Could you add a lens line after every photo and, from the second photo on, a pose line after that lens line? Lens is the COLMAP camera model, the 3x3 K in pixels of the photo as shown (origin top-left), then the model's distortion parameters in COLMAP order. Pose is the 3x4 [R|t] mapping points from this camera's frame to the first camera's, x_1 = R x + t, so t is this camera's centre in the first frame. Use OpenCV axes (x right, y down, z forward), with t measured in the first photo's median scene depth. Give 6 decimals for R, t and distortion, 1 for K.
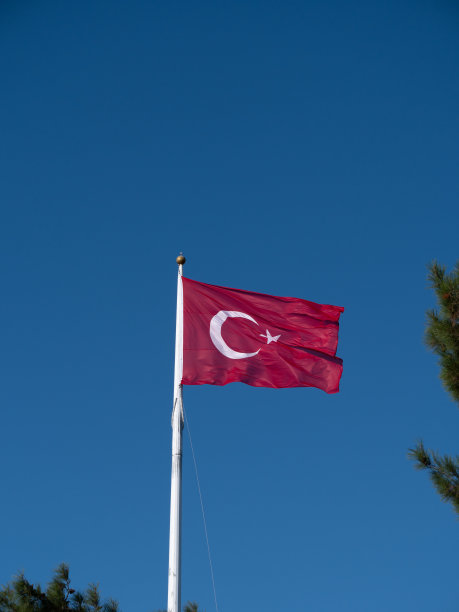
lens RADIAL K [[2185.9, 0, 227.7], [0, 2185.9, 304.9], [0, 0, 1]] dist [0.064750, 0.000000]
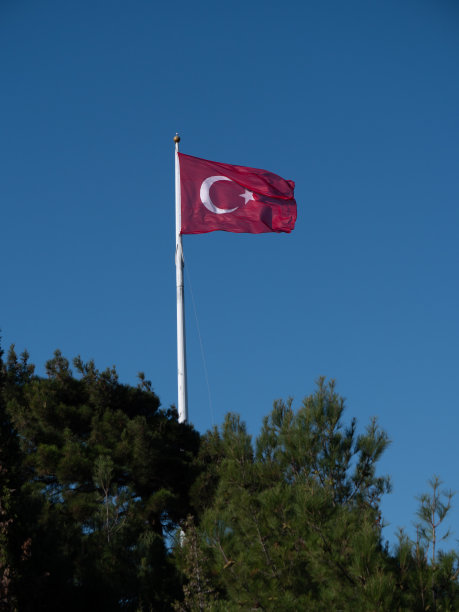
lens RADIAL K [[2185.9, 0, 229.6], [0, 2185.9, 306.3], [0, 0, 1]] dist [0.064750, 0.000000]
pose [[0.999228, -0.039297, -0.000238, 0.007674], [0.039220, 0.996871, 0.068628, -0.010842], [-0.002459, -0.068584, 0.997642, -0.360223]]
